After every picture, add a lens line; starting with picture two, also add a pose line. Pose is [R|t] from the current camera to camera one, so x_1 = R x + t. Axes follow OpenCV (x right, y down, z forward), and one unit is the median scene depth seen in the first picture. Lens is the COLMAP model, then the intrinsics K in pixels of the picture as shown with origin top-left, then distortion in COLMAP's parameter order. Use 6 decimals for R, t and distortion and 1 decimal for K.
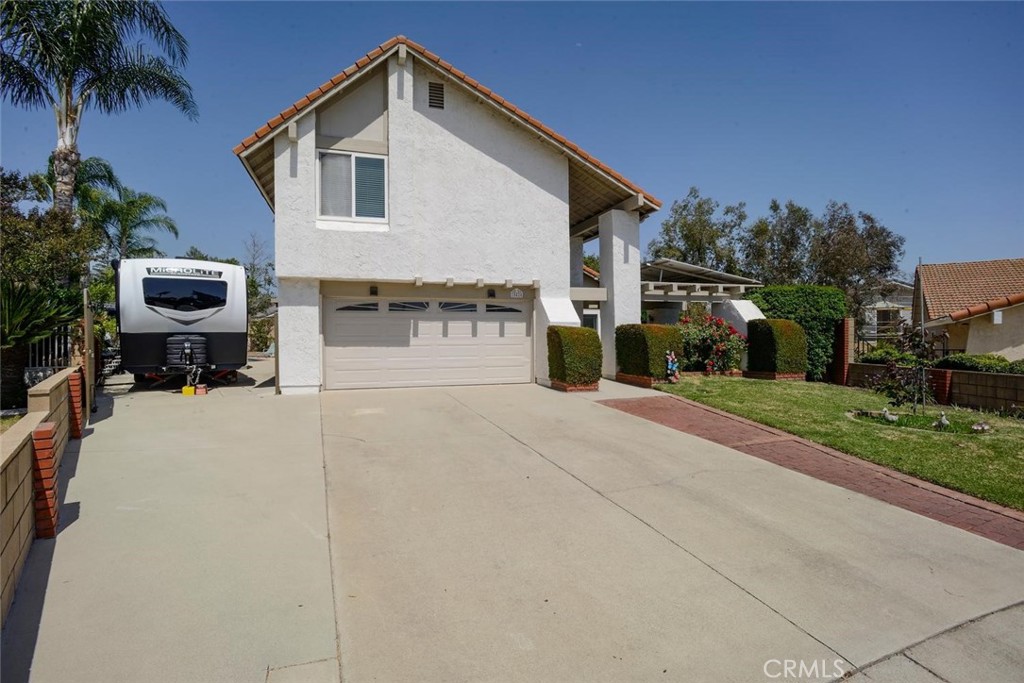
lens RADIAL K [[502.4, 0, 519.1], [0, 502.4, 338.1], [0, 0, 1]] dist [-0.017558, -0.000073]
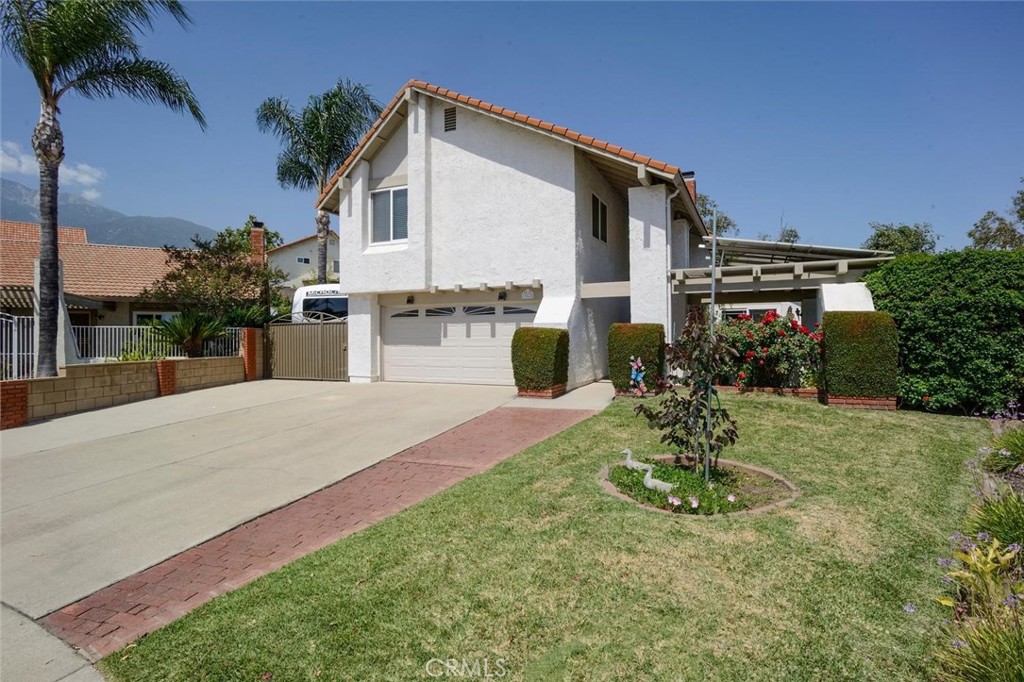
lens RADIAL K [[502.4, 0, 517.8], [0, 502.4, 340.5], [0, 0, 1]] dist [-0.017558, -0.000073]
pose [[0.751902, 0.004846, -0.659257, 0.672715], [0.000977, 0.999964, 0.008464, -0.007027], [0.659274, -0.007008, 0.751870, 0.264297]]
